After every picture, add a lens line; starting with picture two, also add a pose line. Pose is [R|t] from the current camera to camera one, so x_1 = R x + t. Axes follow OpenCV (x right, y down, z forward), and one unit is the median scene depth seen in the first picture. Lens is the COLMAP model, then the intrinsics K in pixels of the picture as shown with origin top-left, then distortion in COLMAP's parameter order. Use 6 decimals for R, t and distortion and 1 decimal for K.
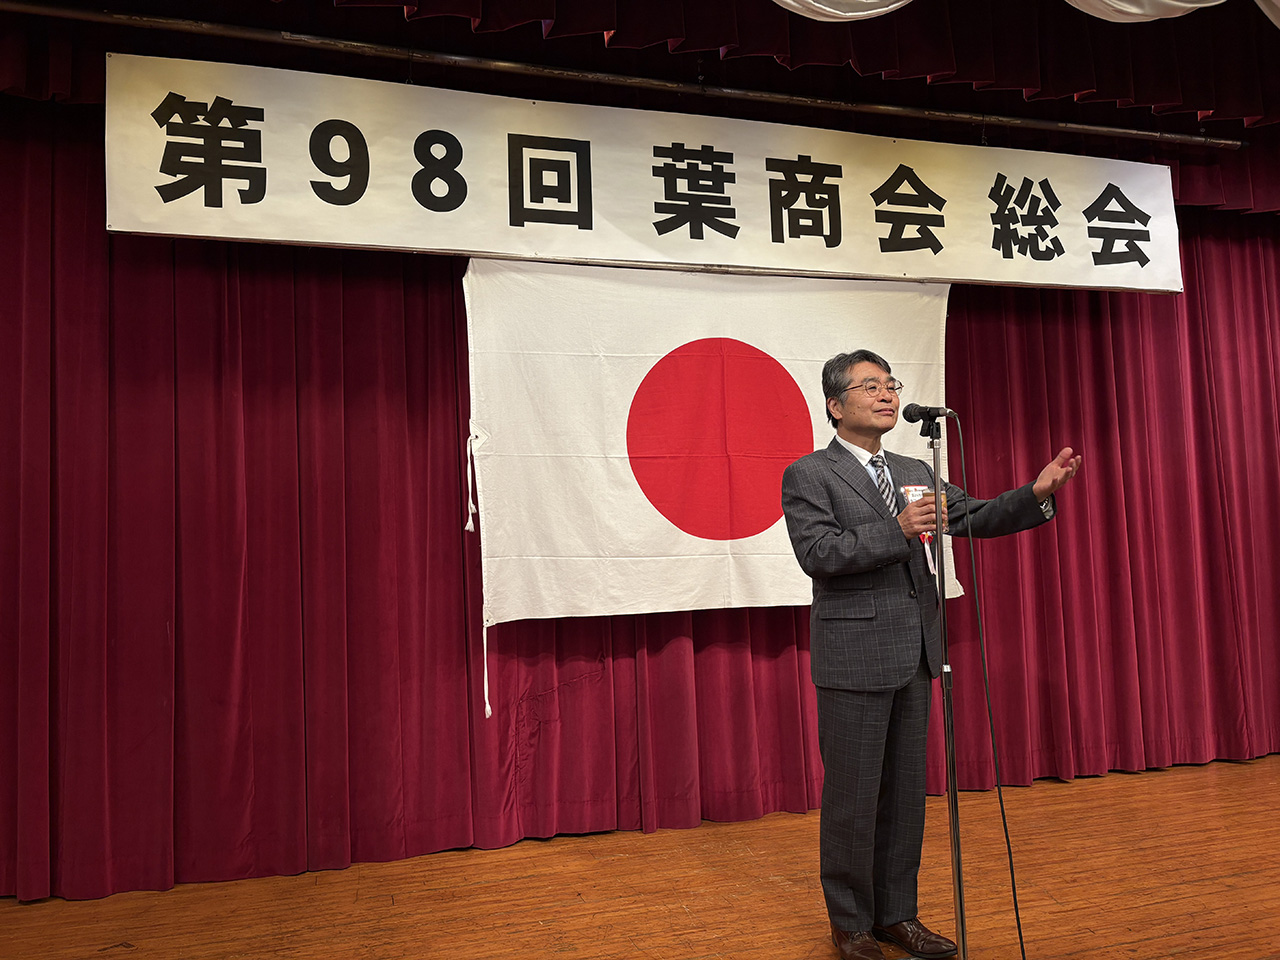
lens RADIAL K [[982.1, 0, 646.2], [0, 982.1, 476.4], [0, 0, 1]] dist [0.001196, 0.032510]
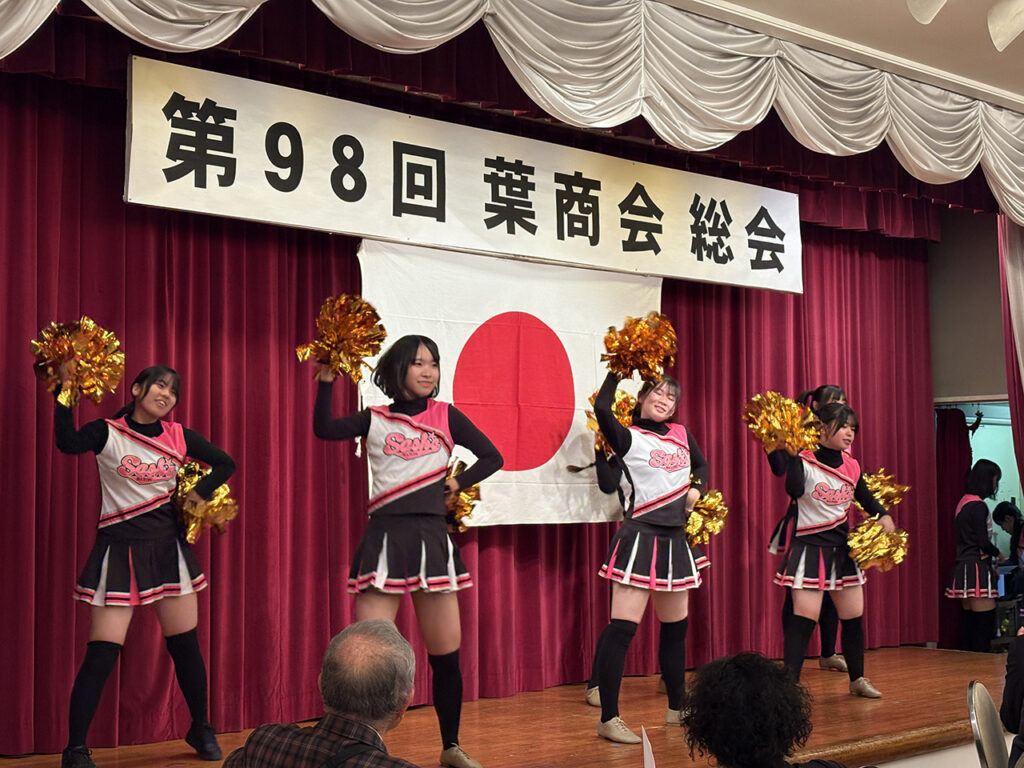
lens RADIAL K [[1532.6, 0, 505.0], [0, 1532.6, 369.9], [0, 0, 1]] dist [0.070908, 0.000000]
pose [[0.903239, 0.061868, 0.424655, -0.786329], [-0.060140, 0.998037, -0.017486, -0.030666], [-0.424903, -0.009745, 0.905186, -0.796255]]
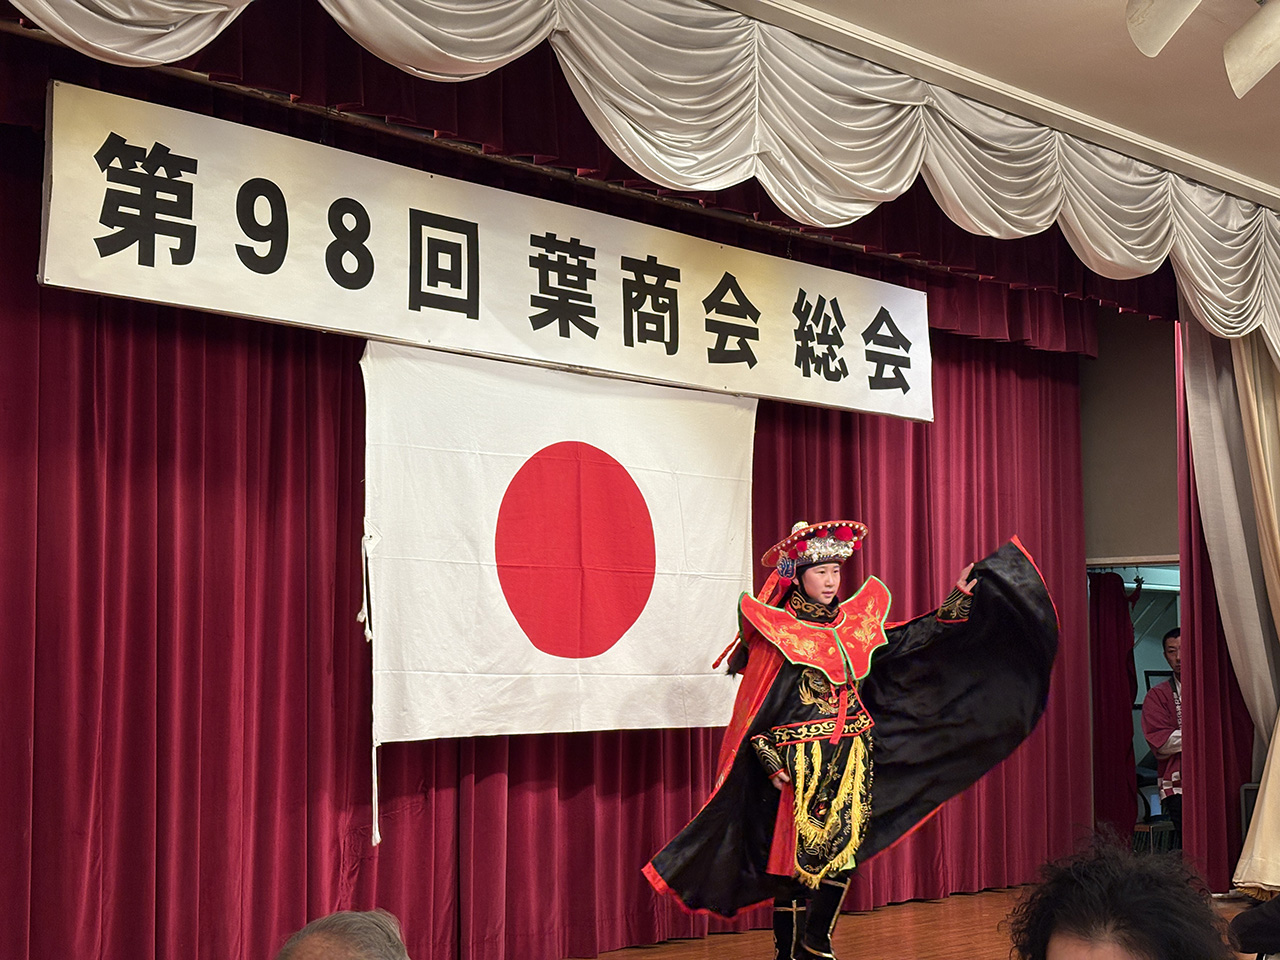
lens RADIAL K [[1915.8, 0, 635.1], [0, 1915.8, 476.5], [0, 0, 1]] dist [0.070908, 0.000000]
pose [[0.866721, 0.076416, 0.492906, -0.785441], [-0.062726, 0.997048, -0.044277, -0.030973], [-0.494834, 0.007458, 0.868956, -0.632563]]
